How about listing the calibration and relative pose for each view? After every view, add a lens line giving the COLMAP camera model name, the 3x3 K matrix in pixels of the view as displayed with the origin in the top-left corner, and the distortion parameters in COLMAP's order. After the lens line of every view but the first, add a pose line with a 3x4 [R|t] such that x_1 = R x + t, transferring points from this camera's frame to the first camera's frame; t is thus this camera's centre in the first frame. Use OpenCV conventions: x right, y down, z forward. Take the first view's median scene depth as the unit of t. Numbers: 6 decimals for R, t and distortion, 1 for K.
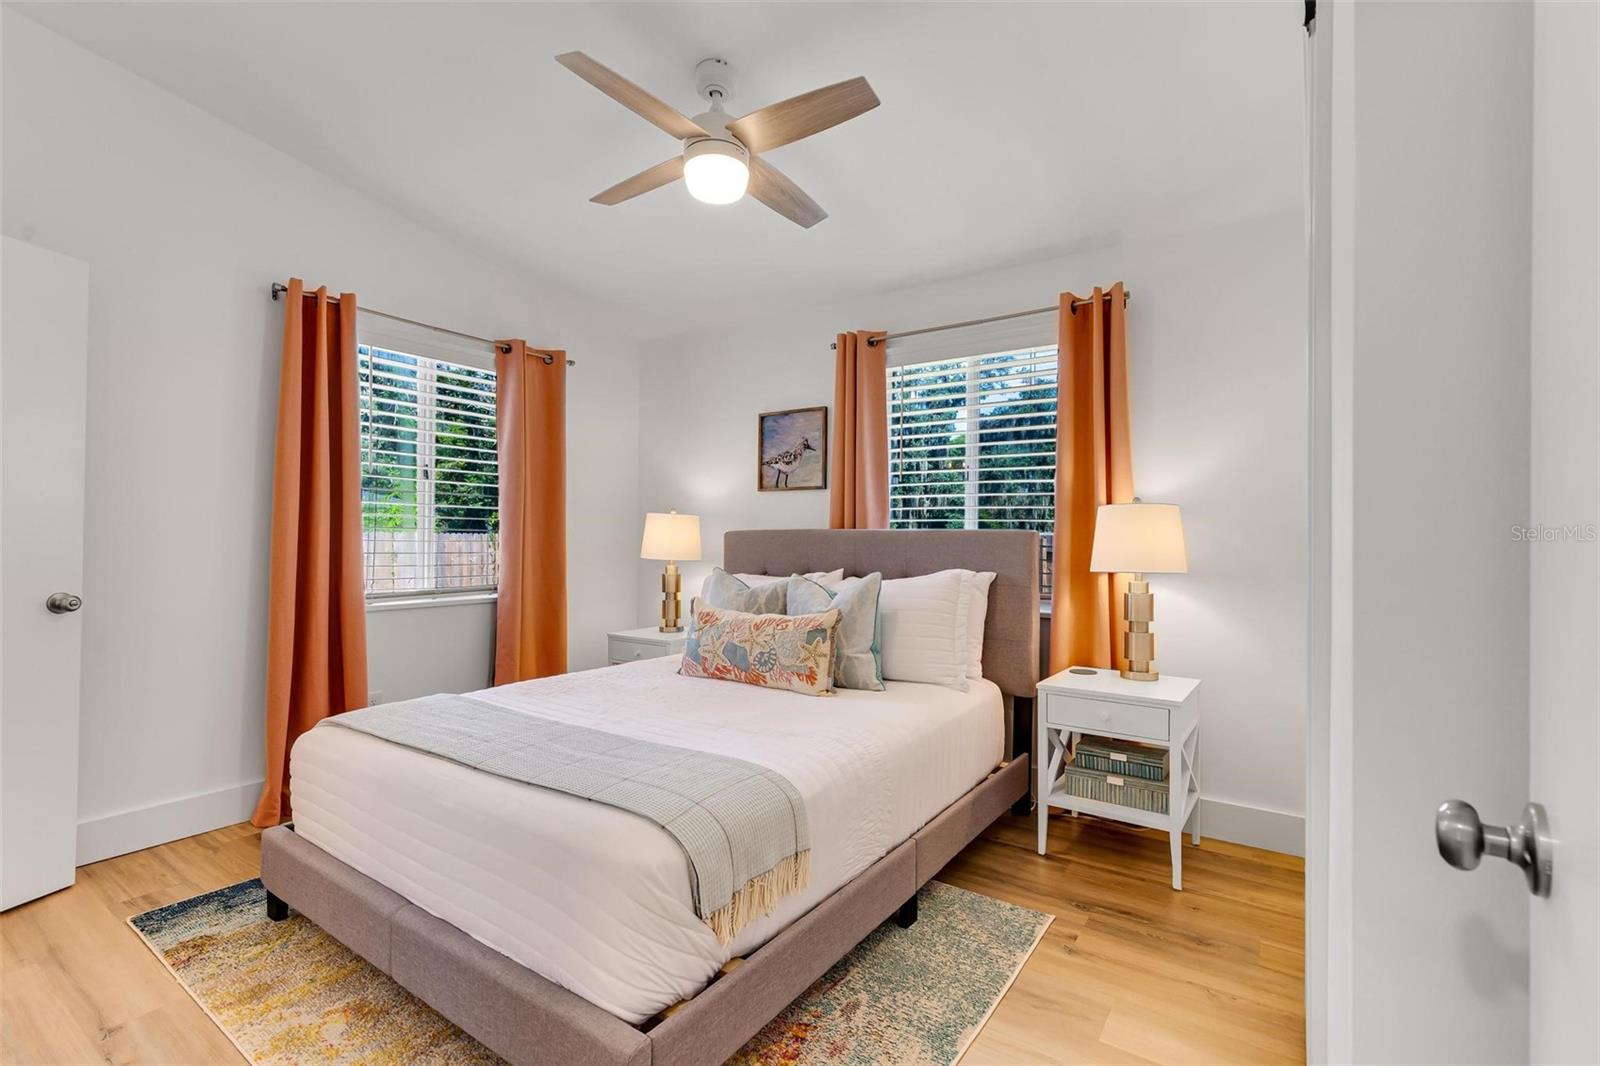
lens RADIAL K [[718.7, 0, 793.5], [0, 718.7, 534.4], [0, 0, 1]] dist [0.003695, 0.001151]
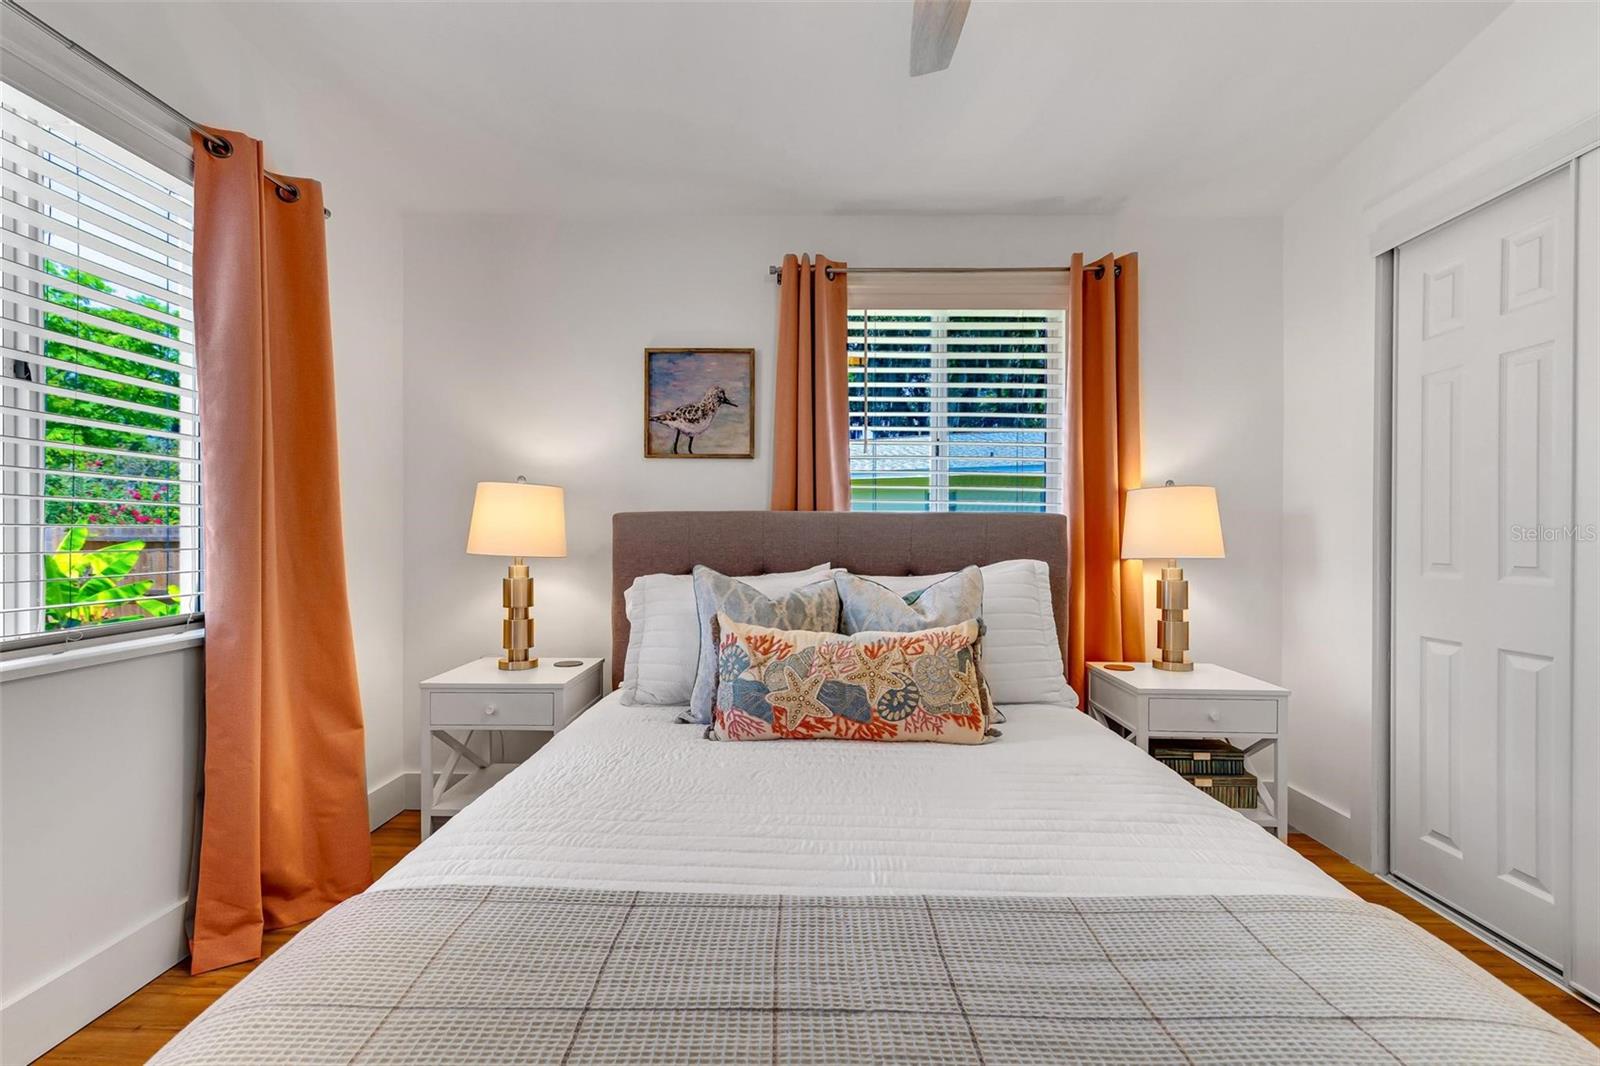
lens RADIAL K [[718.7, 0, 797.4], [0, 718.7, 536.8], [0, 0, 1]] dist [0.003695, 0.001151]
pose [[0.834153, -0.003850, 0.551520, -0.343706], [-0.003109, 0.999927, 0.011683, 0.010348], [-0.551524, -0.011461, 0.834080, 0.353527]]
